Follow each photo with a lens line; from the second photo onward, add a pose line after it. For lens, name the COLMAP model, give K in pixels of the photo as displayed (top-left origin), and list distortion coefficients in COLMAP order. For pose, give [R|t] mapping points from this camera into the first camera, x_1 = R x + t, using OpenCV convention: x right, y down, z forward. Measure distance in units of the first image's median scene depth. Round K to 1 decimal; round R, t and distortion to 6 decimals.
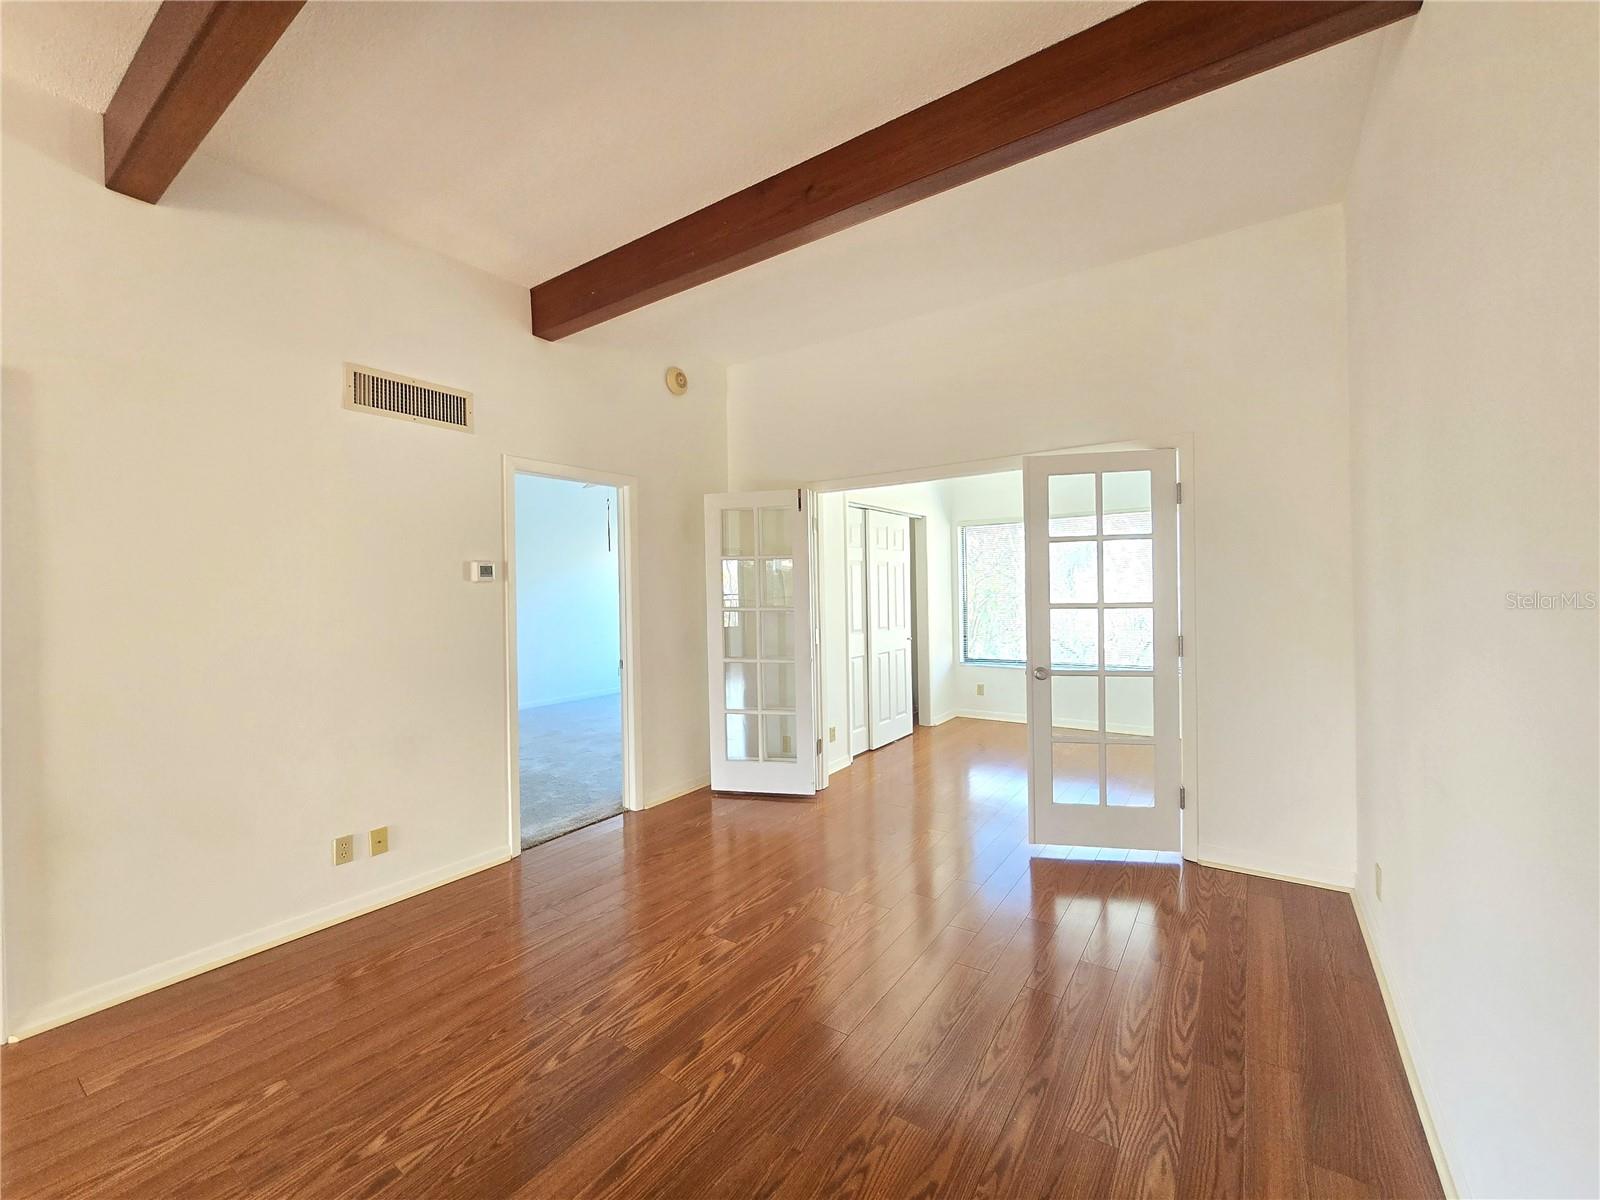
lens RADIAL K [[645.8, 0, 801.5], [0, 645.8, 594.9], [0, 0, 1]] dist [-0.007852, 0.000087]
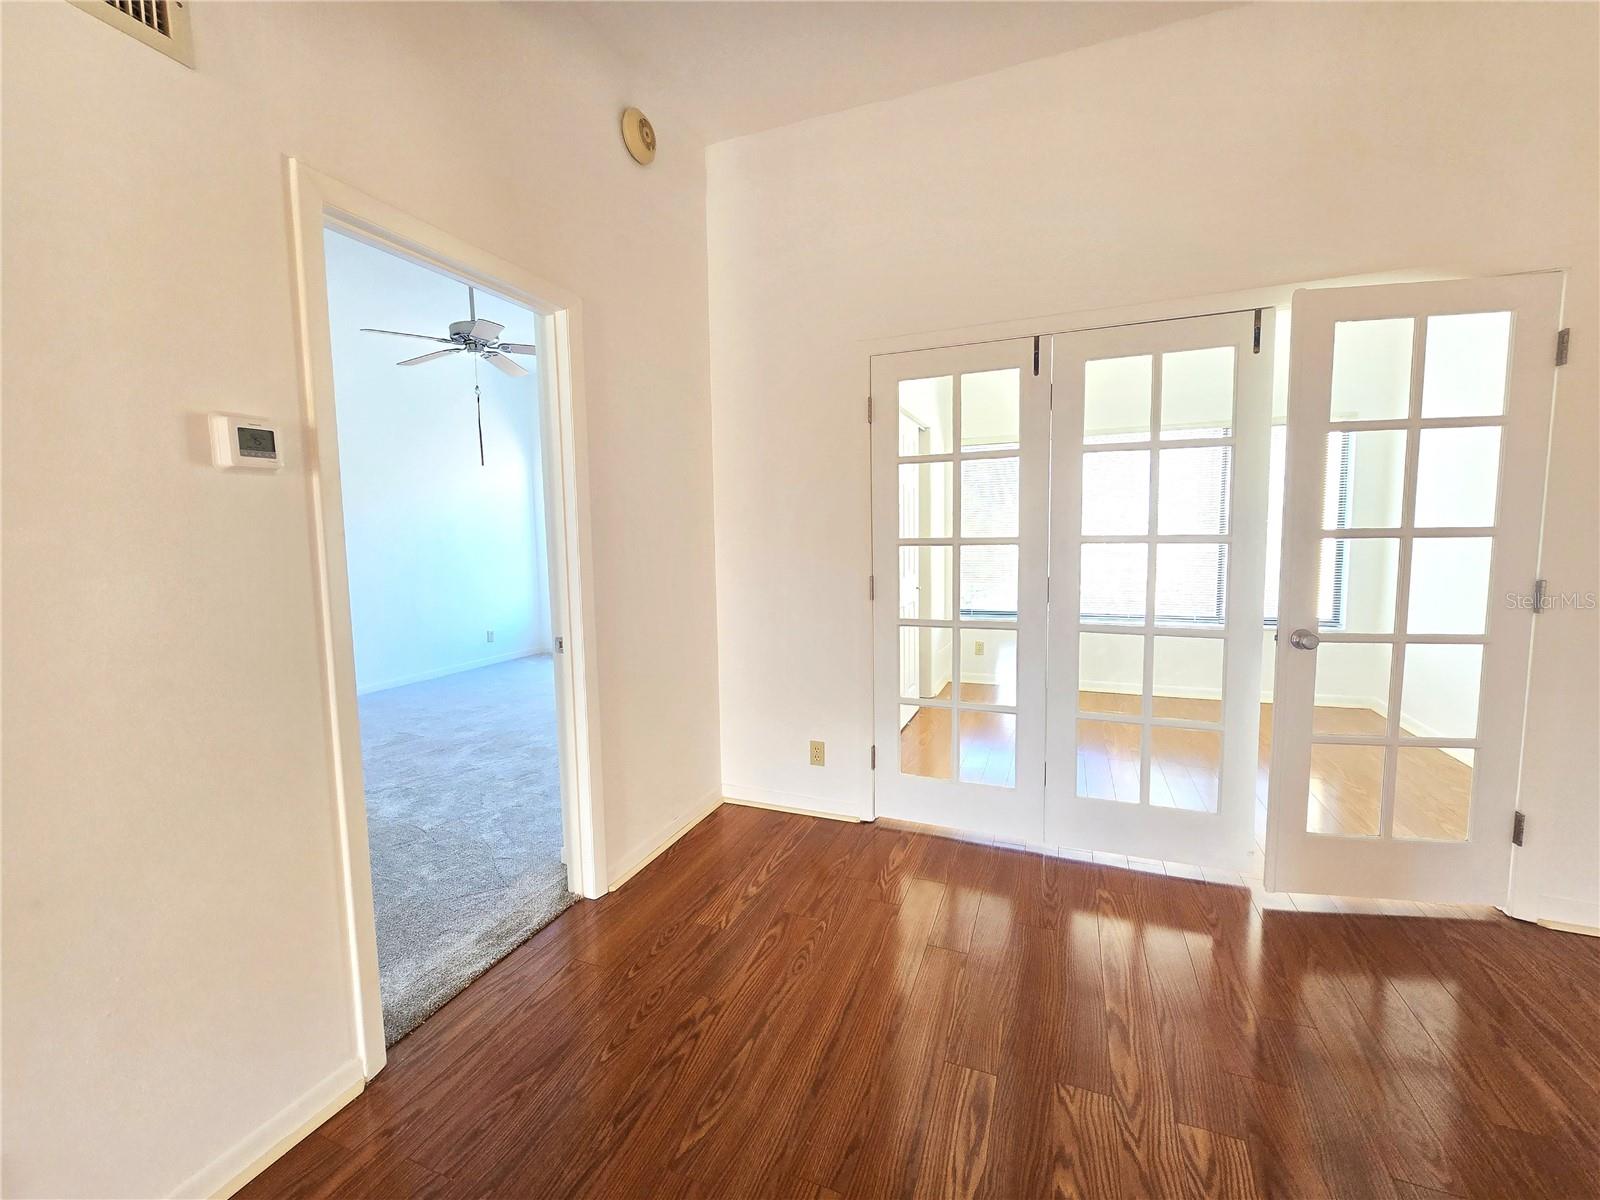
lens RADIAL K [[645.8, 0, 801.5], [0, 645.8, 594.9], [0, 0, 1]] dist [-0.007852, 0.000087]
pose [[0.975006, -0.019240, 0.221343, -0.257614], [0.000834, 0.996553, 0.082953, 0.024389], [-0.222176, -0.080695, 0.971661, 0.547239]]
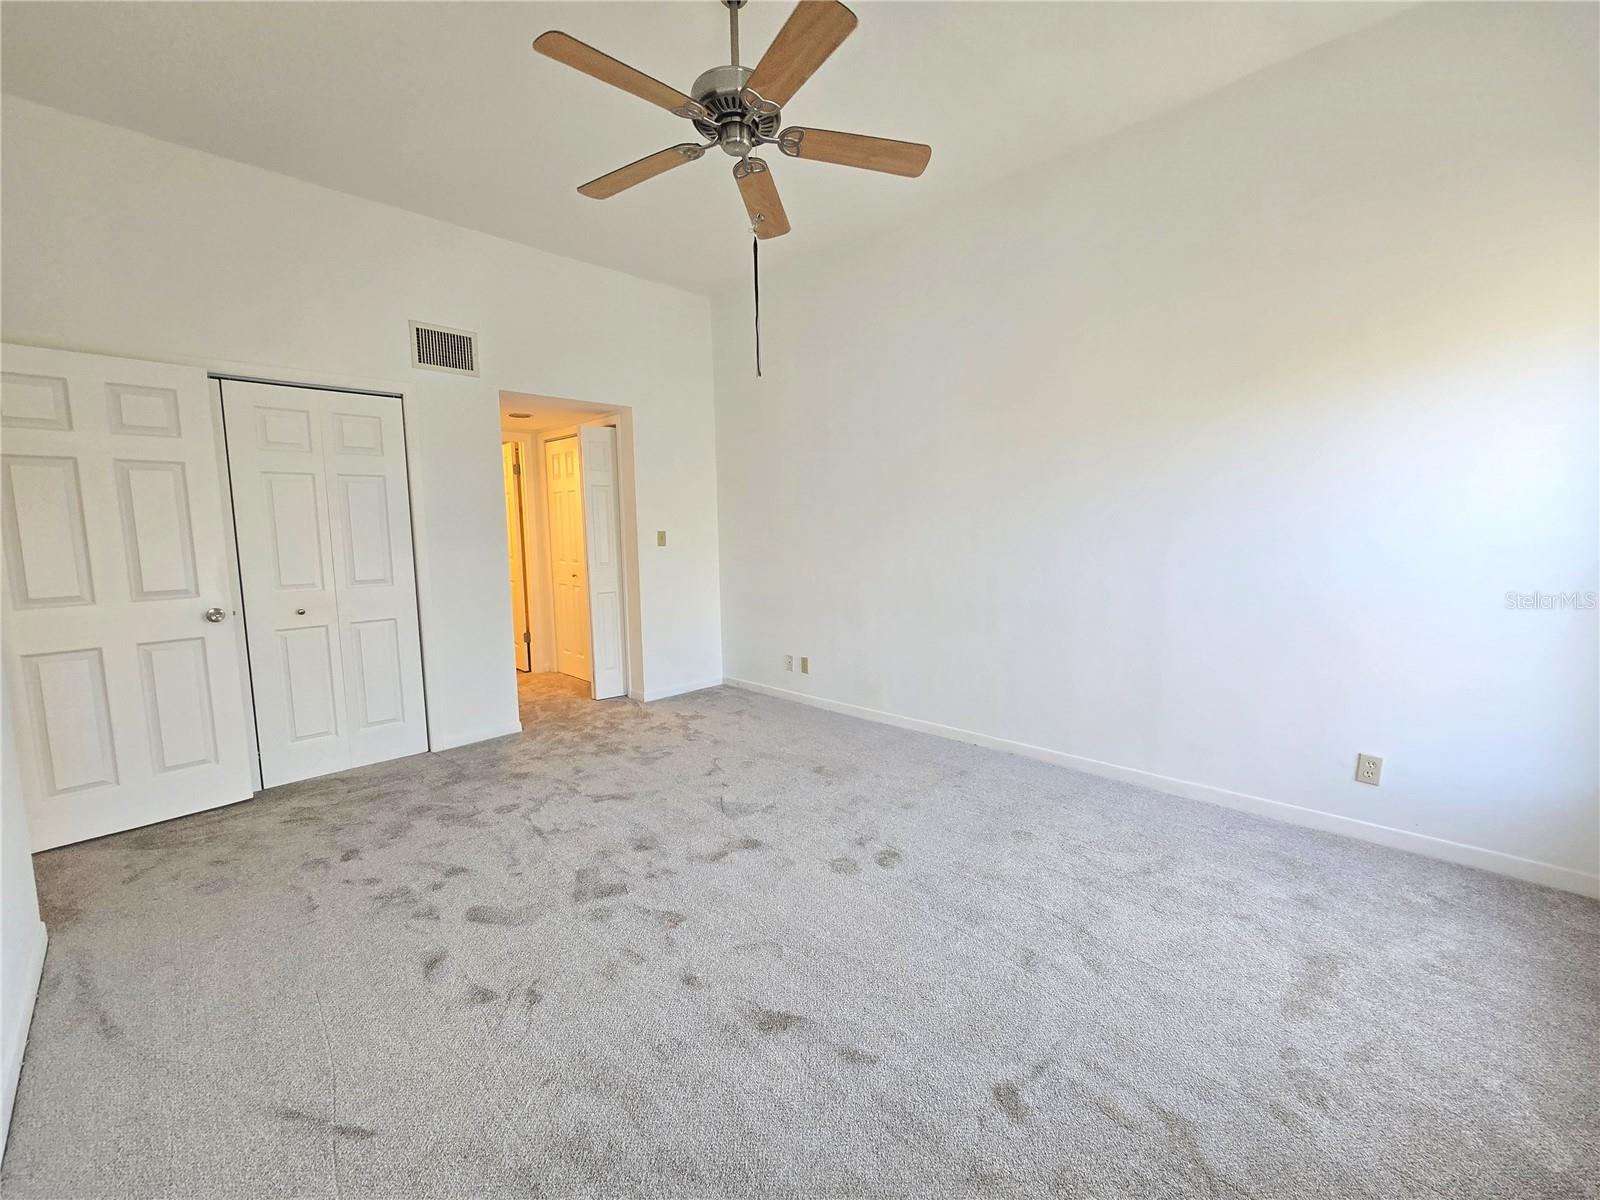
lens RADIAL K [[645.8, 0, 801.5], [0, 645.8, 594.9], [0, 0, 1]] dist [-0.007852, 0.000087]
pose [[-0.174767, 0.123450, -0.976840, 0.096031], [0.010489, 0.992286, 0.123525, 0.013132], [0.984554, 0.011342, -0.174713, 2.270469]]
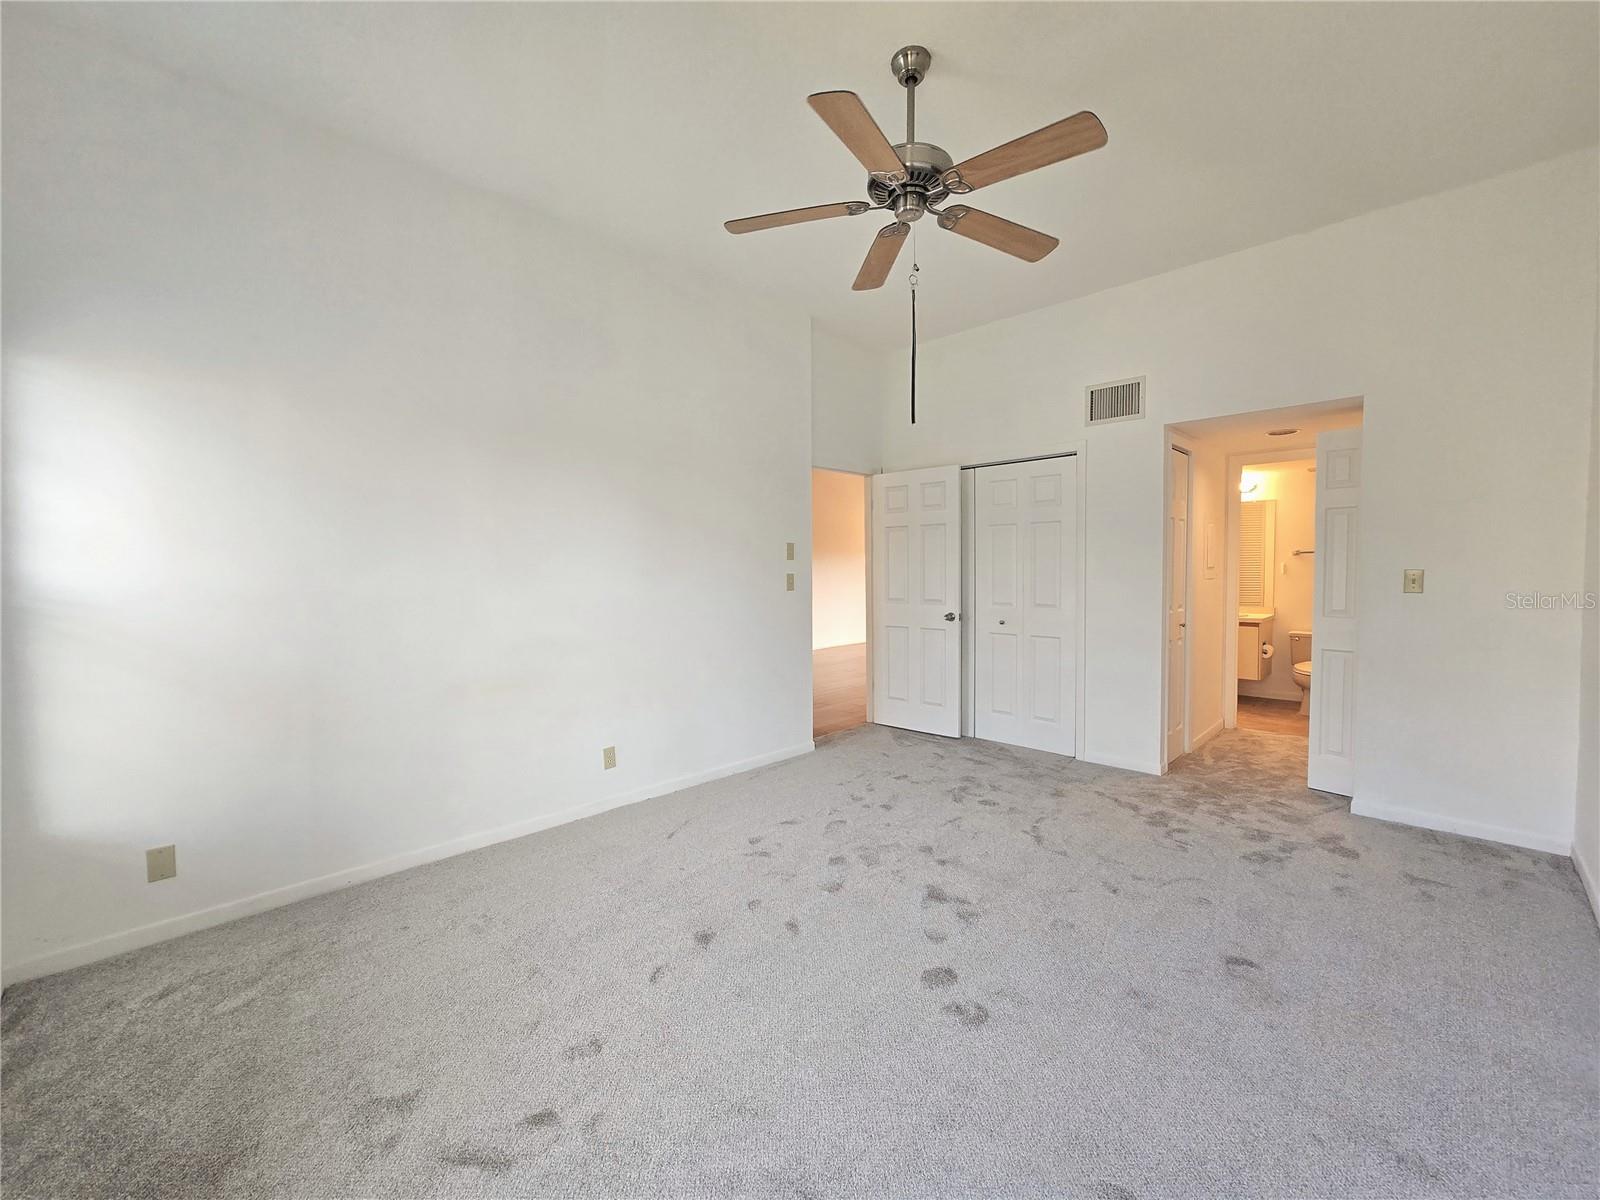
lens RADIAL K [[645.8, 0, 801.5], [0, 645.8, 594.9], [0, 0, 1]] dist [-0.007852, 0.000087]
pose [[-0.985383, 0.018159, 0.169380, -0.607905], [0.028138, 0.997994, 0.056706, 0.001790], [-0.168011, 0.060643, -0.983918, 2.836828]]
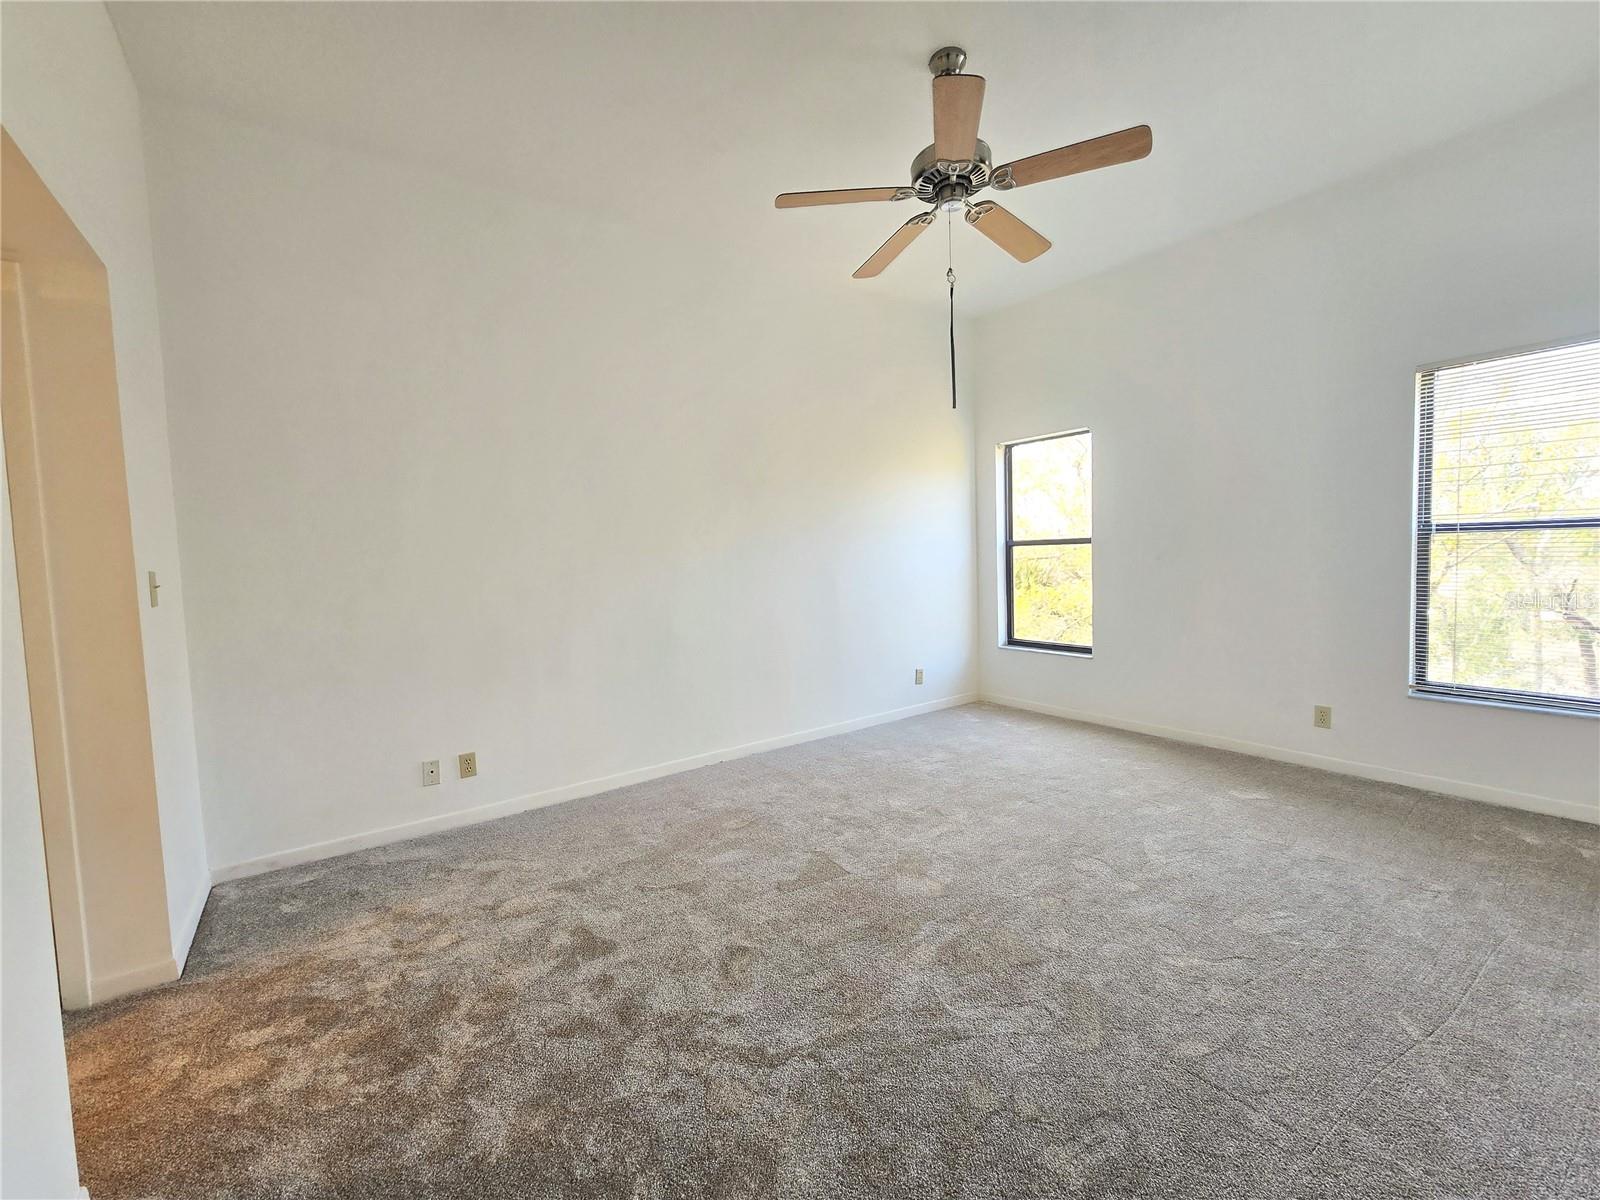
lens RADIAL K [[645.8, 0, 801.5], [0, 645.8, 594.9], [0, 0, 1]] dist [-0.007852, 0.000087]
pose [[0.939429, 0.010896, -0.342571, -0.520296], [0.010266, 0.998152, 0.059899, 0.038233], [0.342590, -0.059788, 0.937581, 1.251811]]
